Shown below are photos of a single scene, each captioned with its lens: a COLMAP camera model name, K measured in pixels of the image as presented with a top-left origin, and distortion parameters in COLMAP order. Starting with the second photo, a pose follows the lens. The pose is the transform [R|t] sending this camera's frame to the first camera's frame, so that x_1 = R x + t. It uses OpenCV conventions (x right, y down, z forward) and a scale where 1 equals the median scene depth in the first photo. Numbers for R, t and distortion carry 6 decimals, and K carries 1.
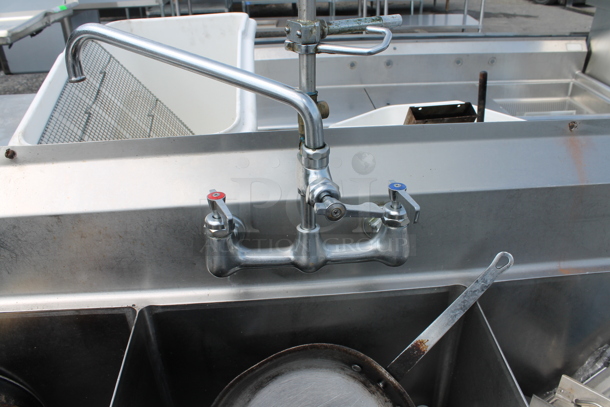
lens RADIAL K [[515.8, 0, 305.0], [0, 515.8, 203.5], [0, 0, 1]] dist [-0.163494, 0.133619]
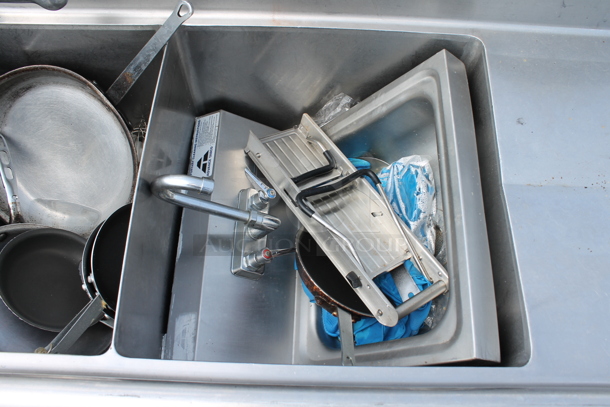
lens RADIAL K [[515.8, 0, 305.0], [0, 515.8, 203.5], [0, 0, 1]] dist [-0.163494, 0.133619]
pose [[0.993992, 0.109436, 0.001951, 0.613718], [-0.089791, 0.805112, 0.586287, -0.164216], [0.062590, -0.582940, 0.810101, -0.011633]]
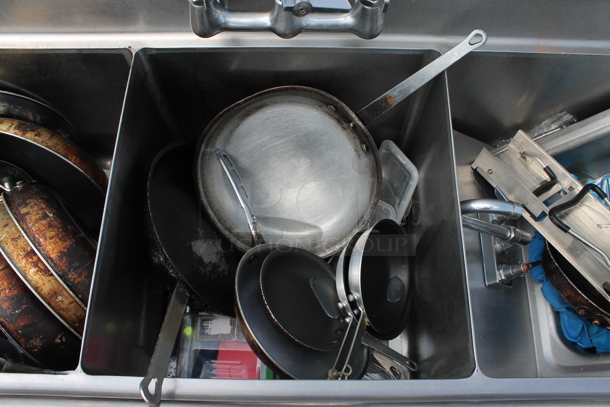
lens RADIAL K [[515.8, 0, 305.0], [0, 515.8, 203.5], [0, 0, 1]] dist [-0.163494, 0.133619]
pose [[0.995869, 0.090245, -0.010036, 0.074386], [-0.066548, 0.800598, 0.595495, -0.184226], [0.061775, -0.592367, 0.803297, -0.045342]]
